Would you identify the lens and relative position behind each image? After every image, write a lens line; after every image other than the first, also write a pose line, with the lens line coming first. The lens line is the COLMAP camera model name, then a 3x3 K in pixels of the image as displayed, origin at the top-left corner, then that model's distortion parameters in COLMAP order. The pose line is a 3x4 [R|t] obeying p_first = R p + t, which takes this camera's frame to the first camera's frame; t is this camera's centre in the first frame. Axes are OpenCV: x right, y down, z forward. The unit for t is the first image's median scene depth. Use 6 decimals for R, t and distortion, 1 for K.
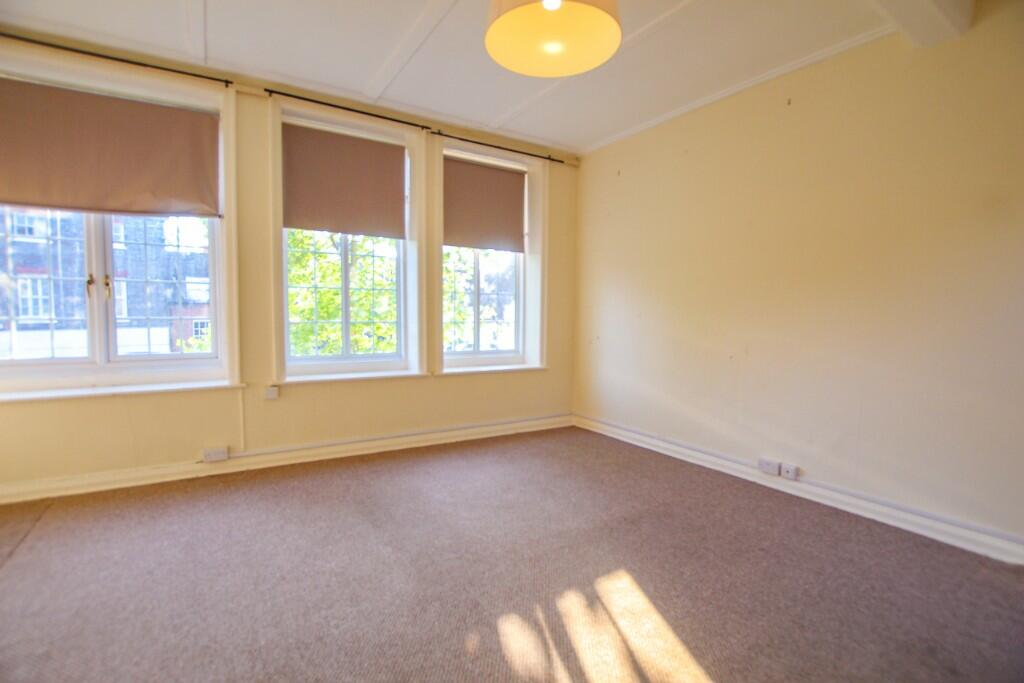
lens RADIAL K [[476.0, 0, 517.1], [0, 476.0, 343.4], [0, 0, 1]] dist [-0.024978, 0.001137]
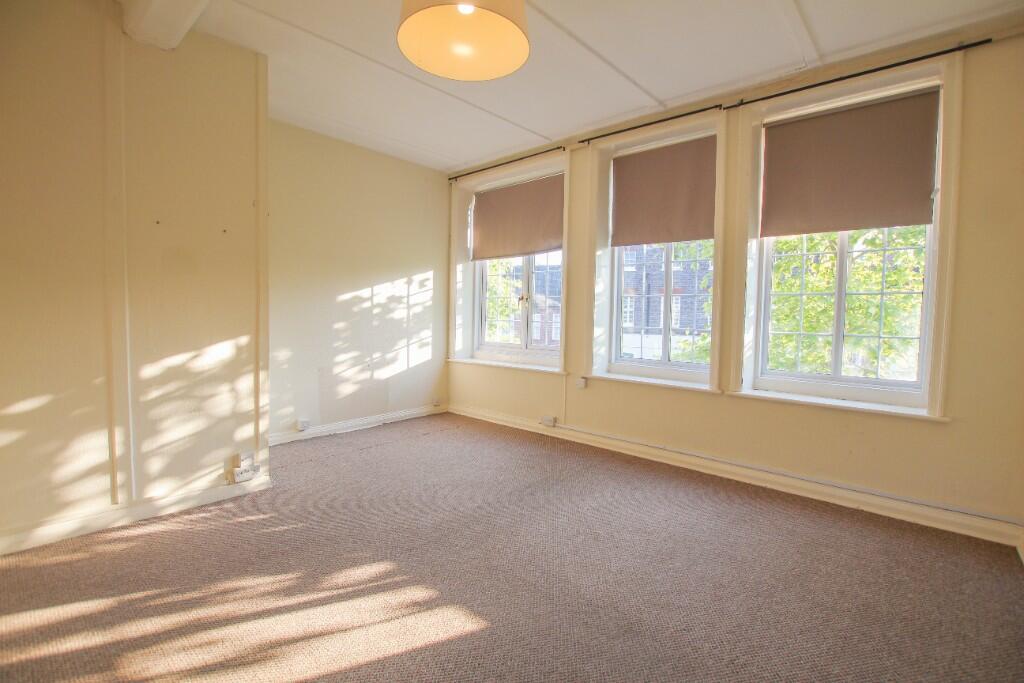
lens RADIAL K [[476.0, 0, 517.1], [0, 476.0, 343.4], [0, 0, 1]] dist [-0.024978, 0.001137]
pose [[0.260921, 0.046427, -0.964243, 0.649234], [-0.081684, 0.996323, 0.025868, -0.017756], [0.961898, 0.072013, 0.263753, 0.515905]]
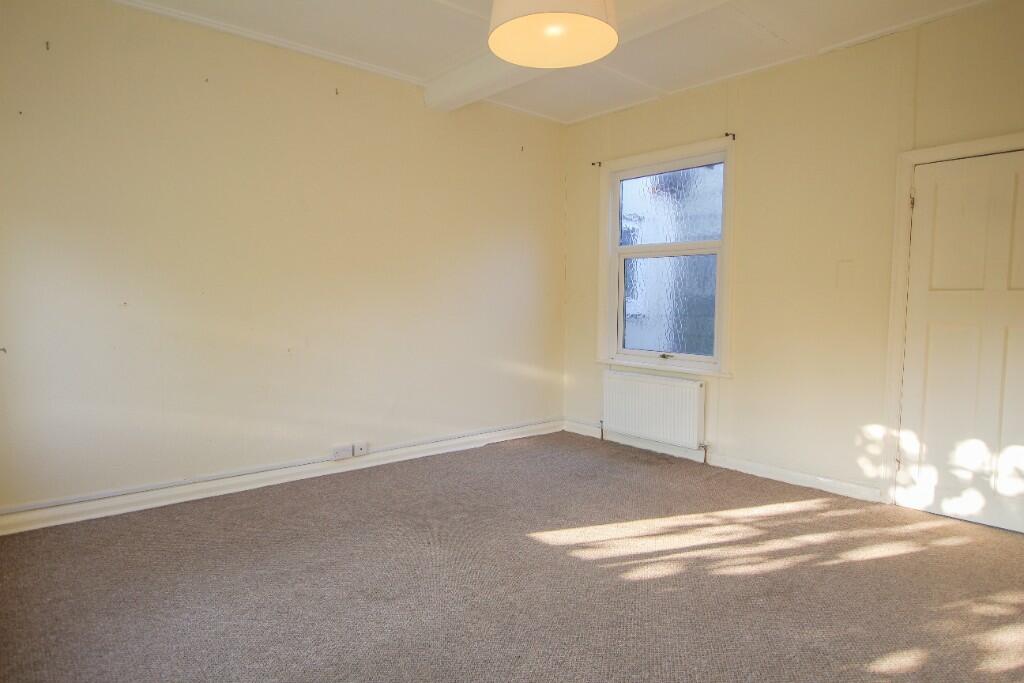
lens RADIAL K [[612.8, 0, 512.0], [0, 612.8, 341.5], [0, 0, 1]] dist [0.000314, 0.000006]
pose [[-0.160427, -0.073381, 0.984316, -0.725184], [0.062430, 0.994482, 0.084314, -0.053069], [-0.985071, 0.074977, -0.154960, 0.784489]]
